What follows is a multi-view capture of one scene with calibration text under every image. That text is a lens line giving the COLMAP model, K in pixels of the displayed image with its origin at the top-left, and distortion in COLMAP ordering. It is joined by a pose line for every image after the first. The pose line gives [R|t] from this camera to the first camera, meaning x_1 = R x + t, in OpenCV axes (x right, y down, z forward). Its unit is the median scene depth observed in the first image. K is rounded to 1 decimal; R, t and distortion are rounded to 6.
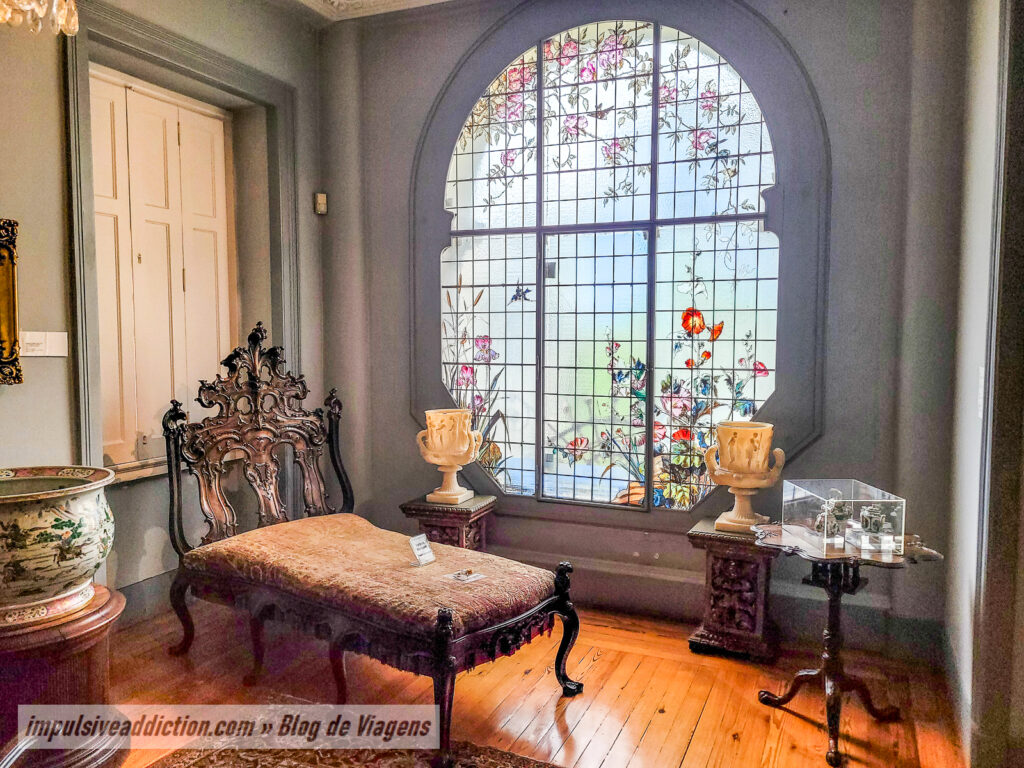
lens RADIAL K [[776.5, 0, 518.1], [0, 776.5, 384.9], [0, 0, 1]] dist [0.048389, -0.039194]
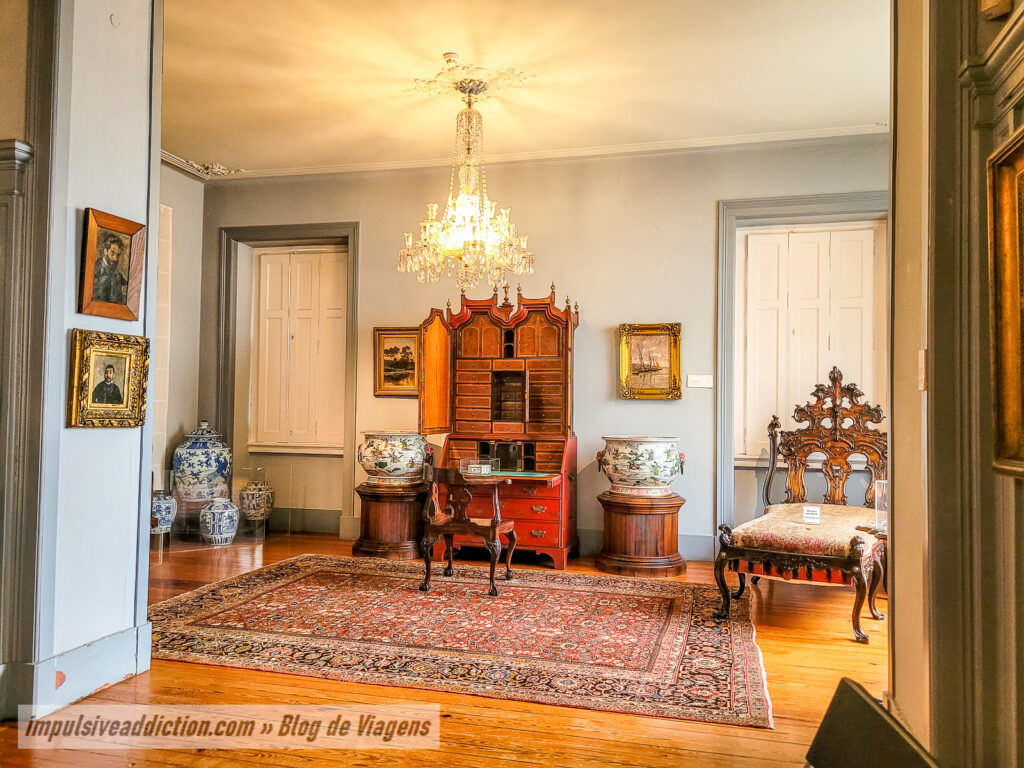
lens RADIAL K [[776.5, 0, 514.3], [0, 776.5, 383.4], [0, 0, 1]] dist [0.048389, -0.039194]
pose [[0.151950, -0.037678, -0.987670, 0.950497], [-0.080259, 0.995503, -0.050324, 0.067775], [0.985124, 0.086916, 0.148243, 0.177340]]
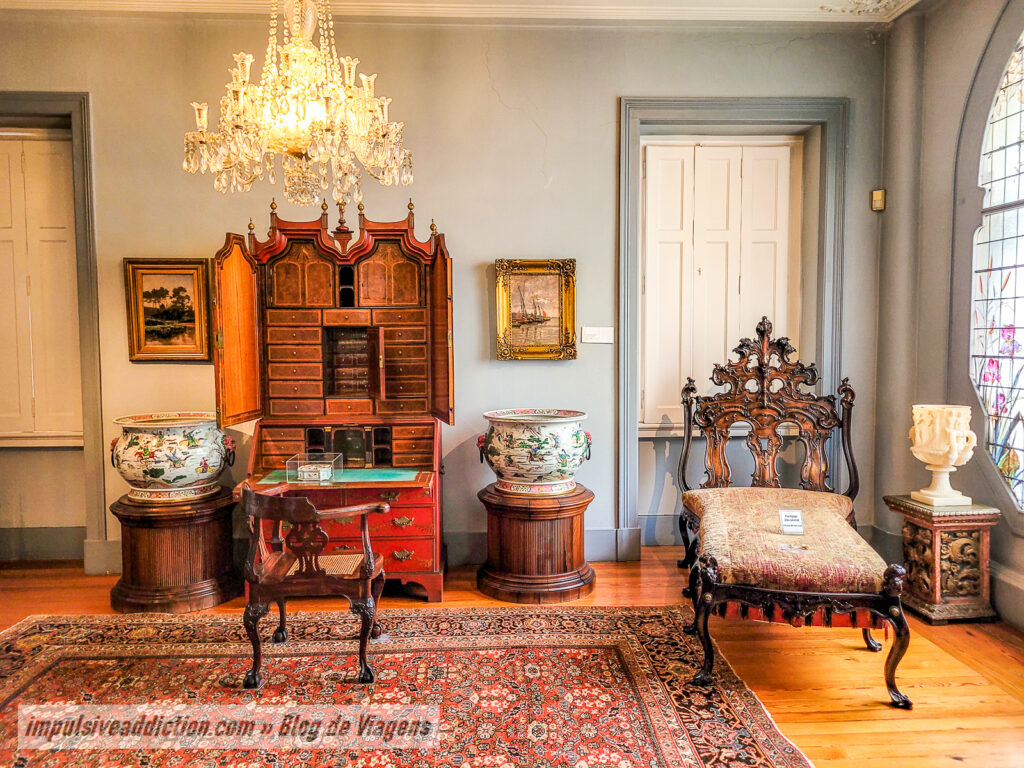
lens RADIAL K [[776.5, 0, 513.1], [0, 776.5, 378.4], [0, 0, 1]] dist [0.048389, -0.039194]
pose [[0.444104, 0.044496, -0.894870, 0.522711], [-0.052508, 0.998342, 0.023583, 0.005001], [0.894435, 0.036515, 0.445704, 0.122482]]
